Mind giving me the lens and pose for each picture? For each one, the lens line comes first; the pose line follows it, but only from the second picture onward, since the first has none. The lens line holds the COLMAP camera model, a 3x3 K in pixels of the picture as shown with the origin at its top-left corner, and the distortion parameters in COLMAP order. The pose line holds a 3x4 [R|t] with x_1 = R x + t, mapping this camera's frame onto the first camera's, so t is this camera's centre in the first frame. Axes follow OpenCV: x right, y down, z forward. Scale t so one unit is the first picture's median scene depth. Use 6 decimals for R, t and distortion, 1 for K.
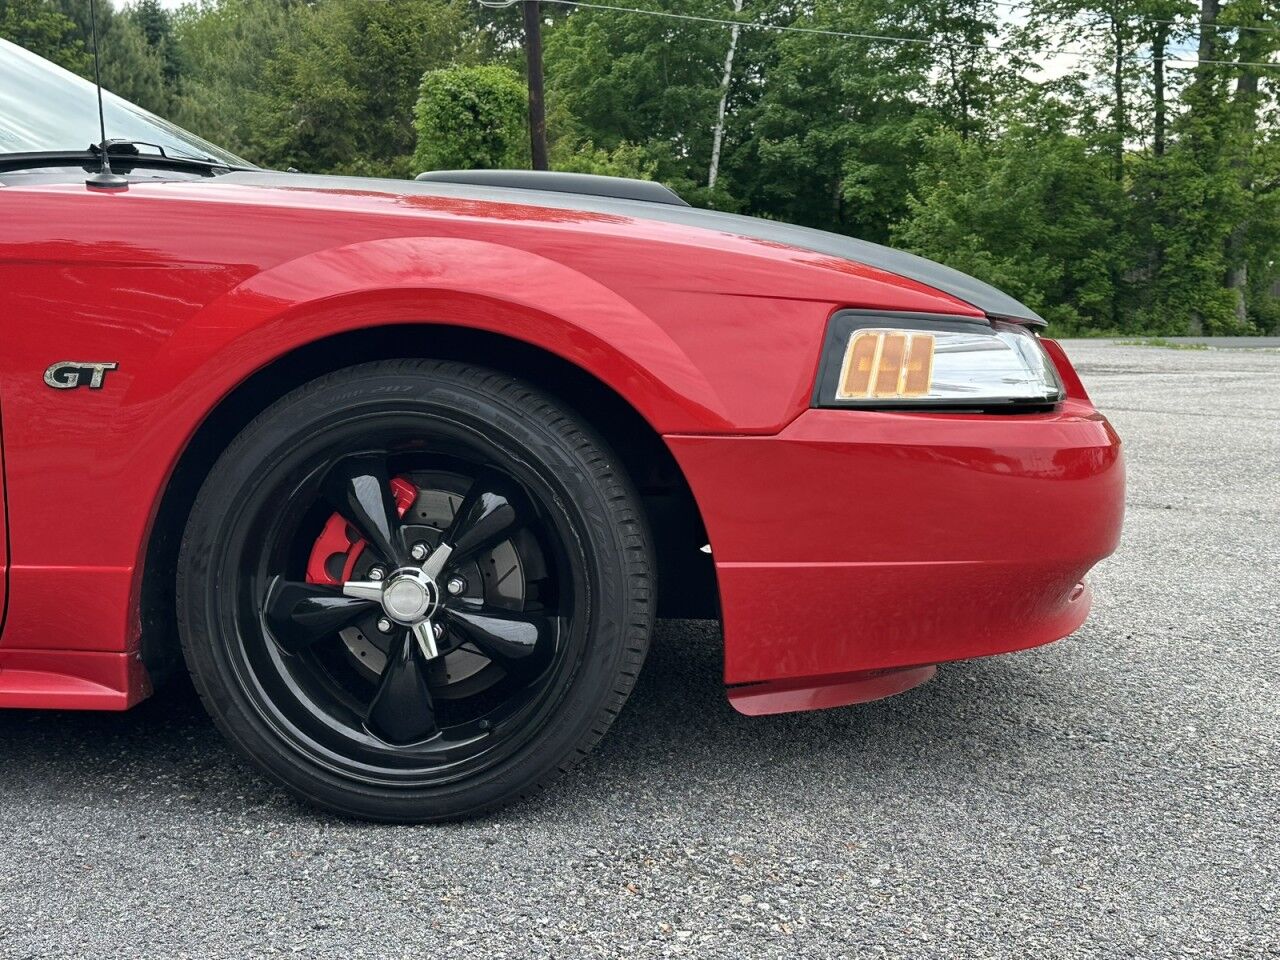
lens RADIAL K [[1497.3, 0, 638.0], [0, 1497.3, 475.7], [0, 0, 1]] dist [0.236855, -0.573746]
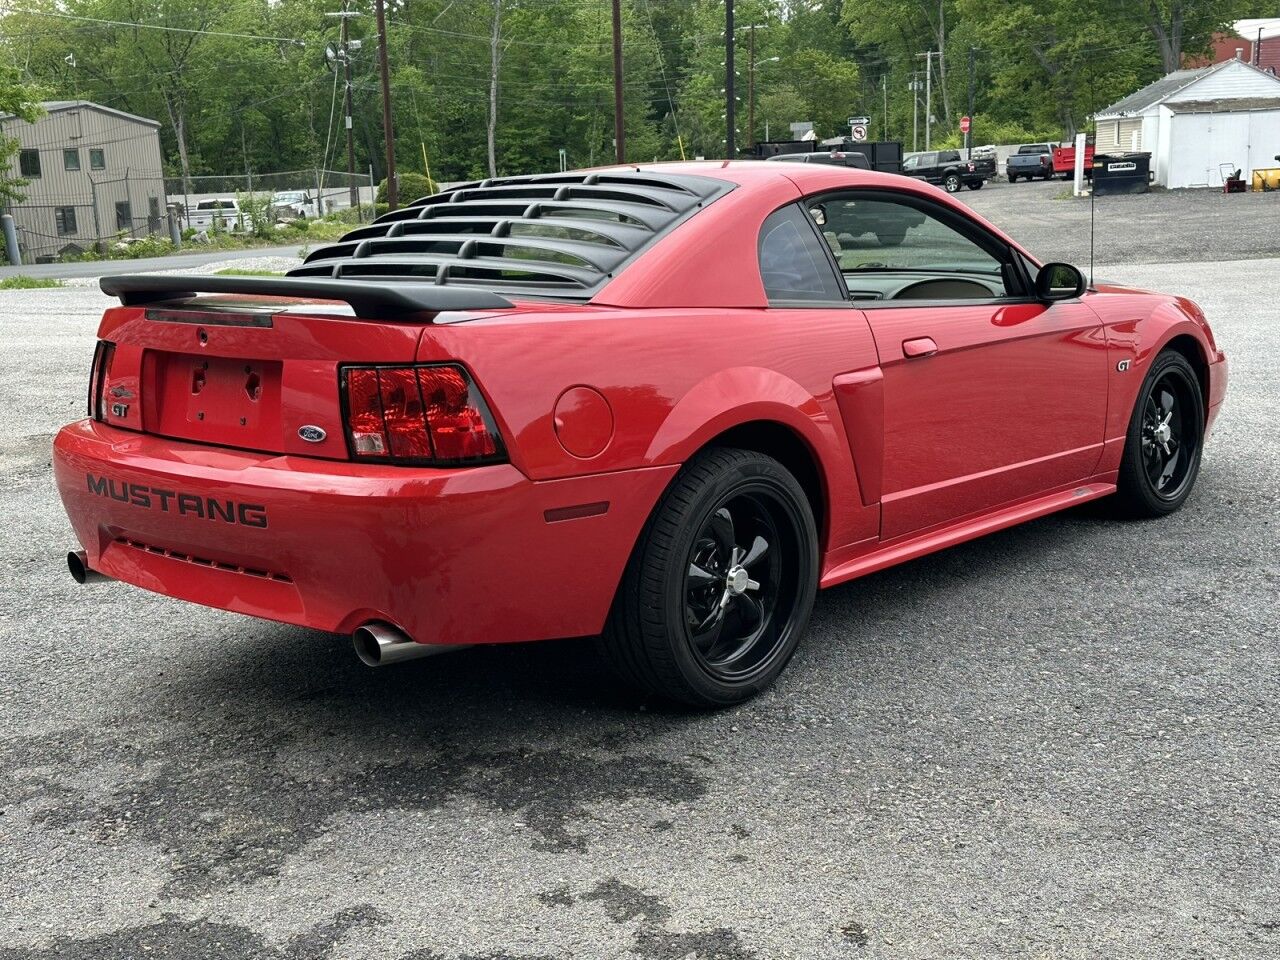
lens RADIAL K [[1472.4, 0, 640.0], [0, 1472.4, 480.0], [0, 0, 1]] dist [0.228820, -0.522180]
pose [[0.616042, -0.158716, 0.771558, -0.141026], [0.112062, 0.987187, 0.113597, -0.012535], [-0.779702, 0.016482, 0.625934, 0.001396]]
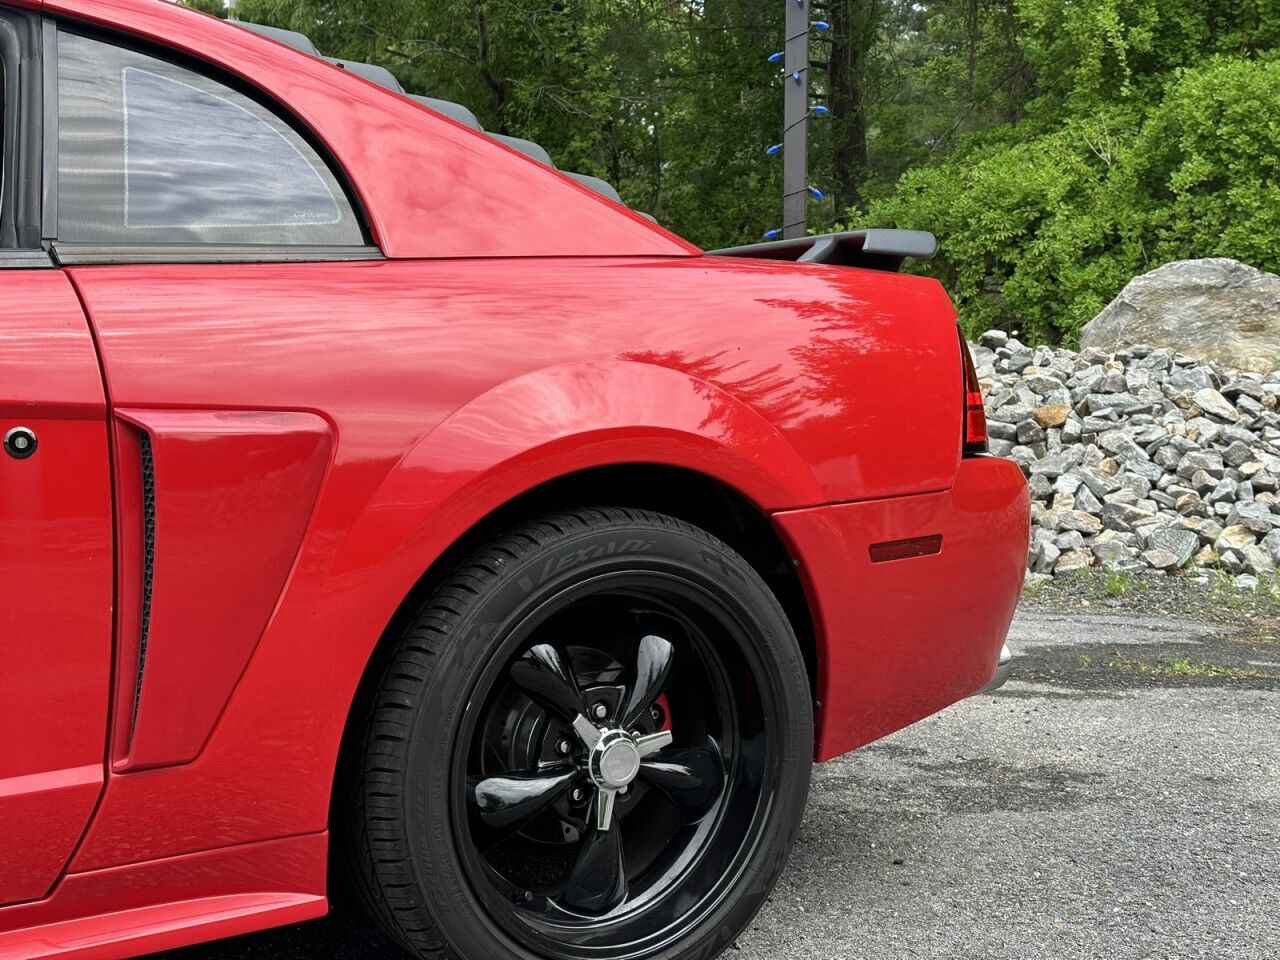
lens RADIAL K [[1474.3, 0, 634.9], [0, 1474.3, 492.4], [0, 0, 1]] dist [0.210106, -0.463133]
pose [[-0.807200, 0.041323, -0.588829, -0.039444], [-0.059180, 0.986855, 0.150384, -0.016162], [0.587303, 0.156237, -0.794144, 0.131584]]
